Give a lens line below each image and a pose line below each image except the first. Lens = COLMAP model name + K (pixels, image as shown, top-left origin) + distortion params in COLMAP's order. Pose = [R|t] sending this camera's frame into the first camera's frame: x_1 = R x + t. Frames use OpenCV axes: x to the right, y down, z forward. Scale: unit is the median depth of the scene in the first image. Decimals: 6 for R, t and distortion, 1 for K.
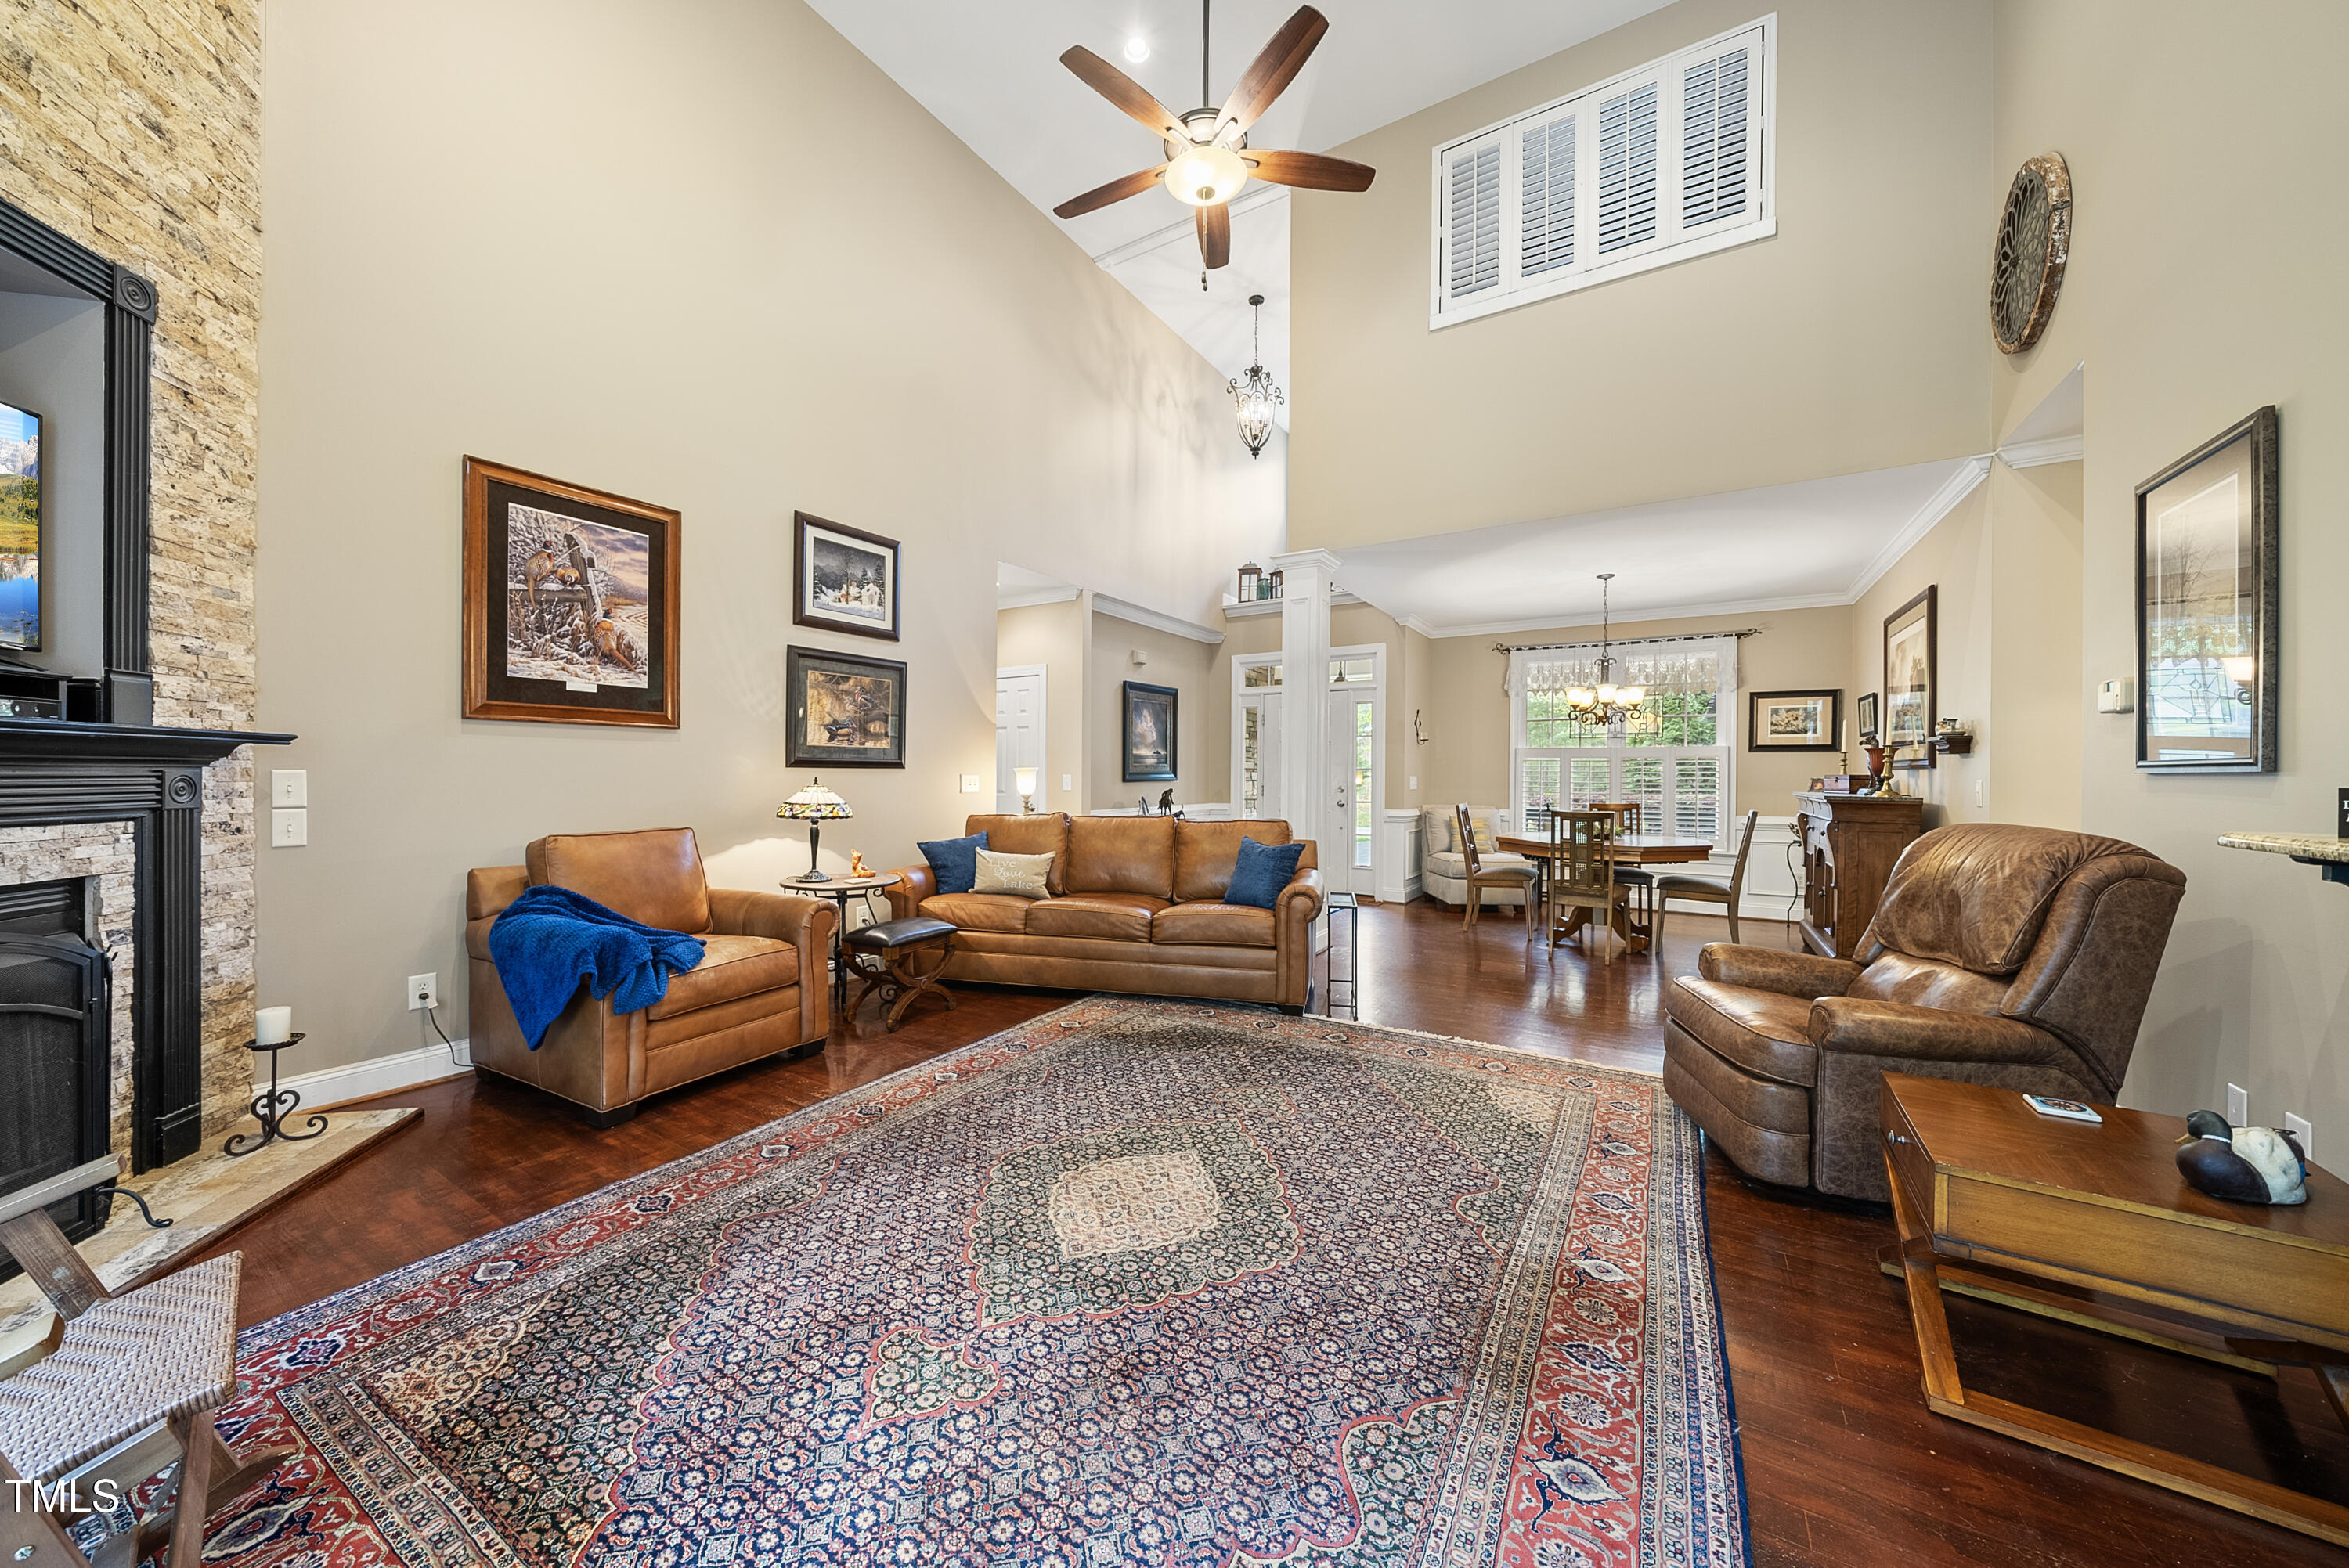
lens RADIAL K [[814.5, 0, 1169.4], [0, 814.5, 778.3], [0, 0, 1]] dist [-0.000072, -0.000031]
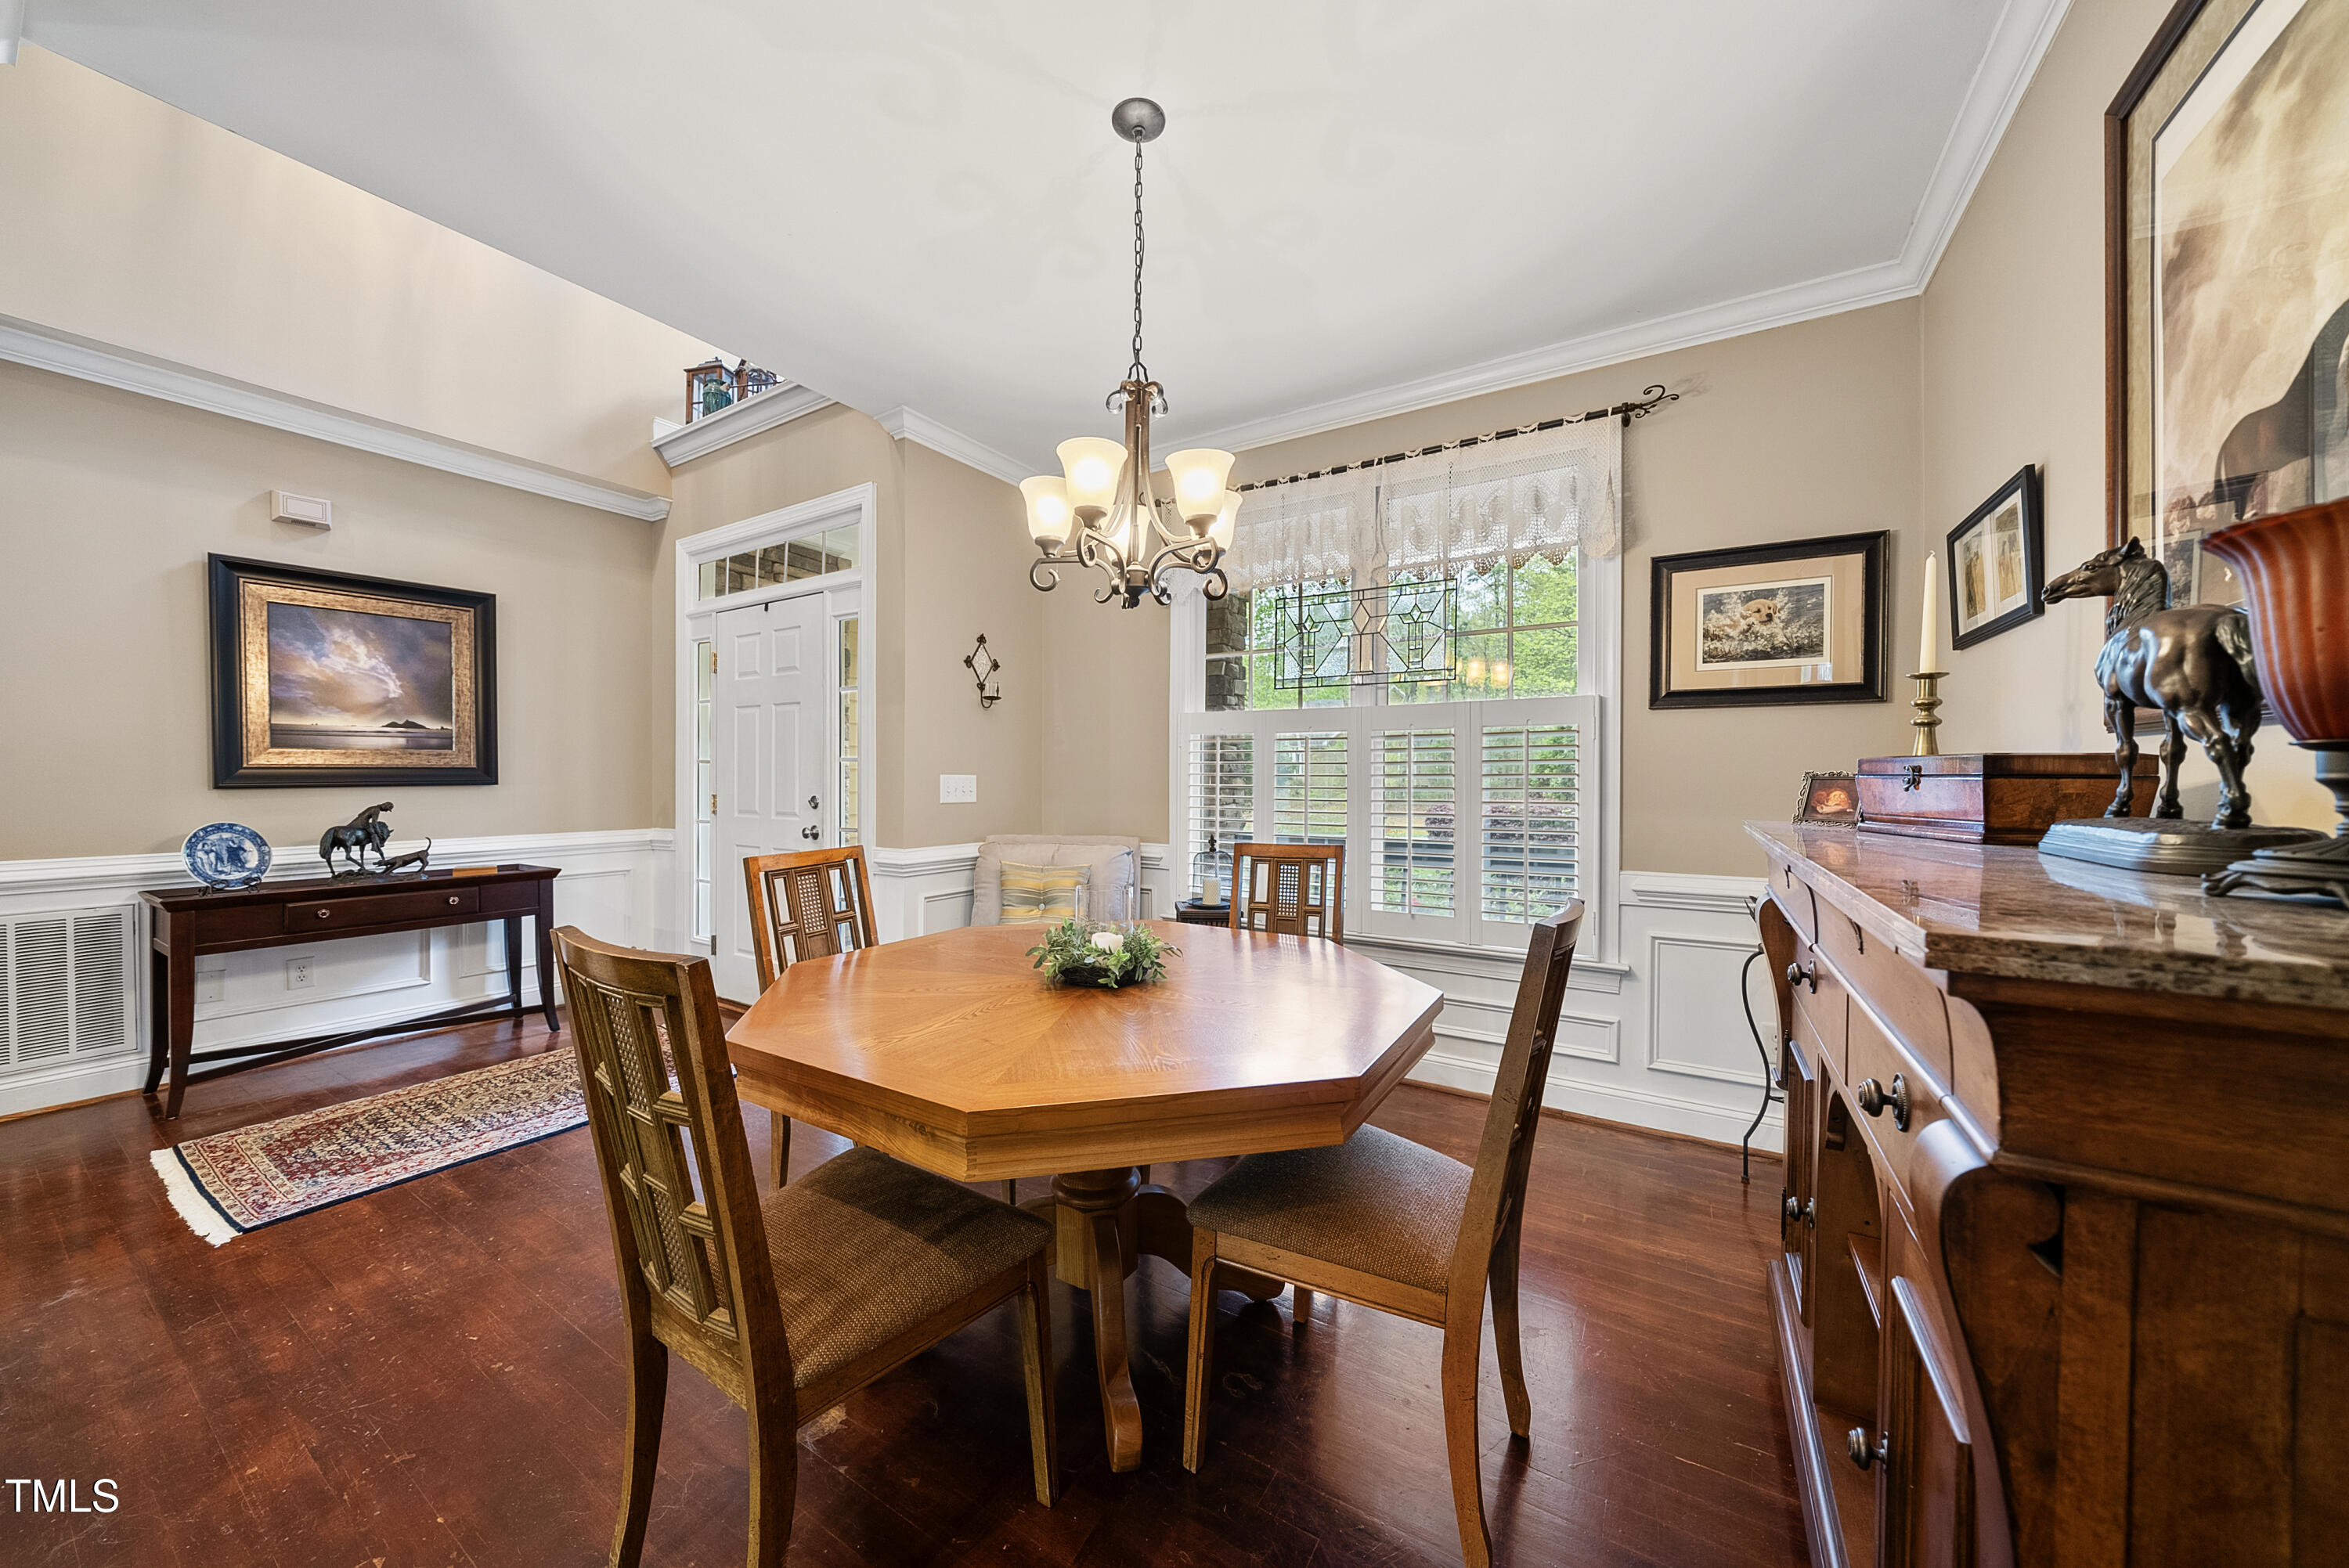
lens RADIAL K [[814.5, 0, 1172.4], [0, 814.5, 781.1], [0, 0, 1]] dist [-0.000072, -0.000031]
pose [[0.999994, -0.001976, 0.002777, 0.475017], [0.001974, 0.999998, 0.000813, 0.001471], [-0.002779, -0.000808, 0.999996, 0.601440]]
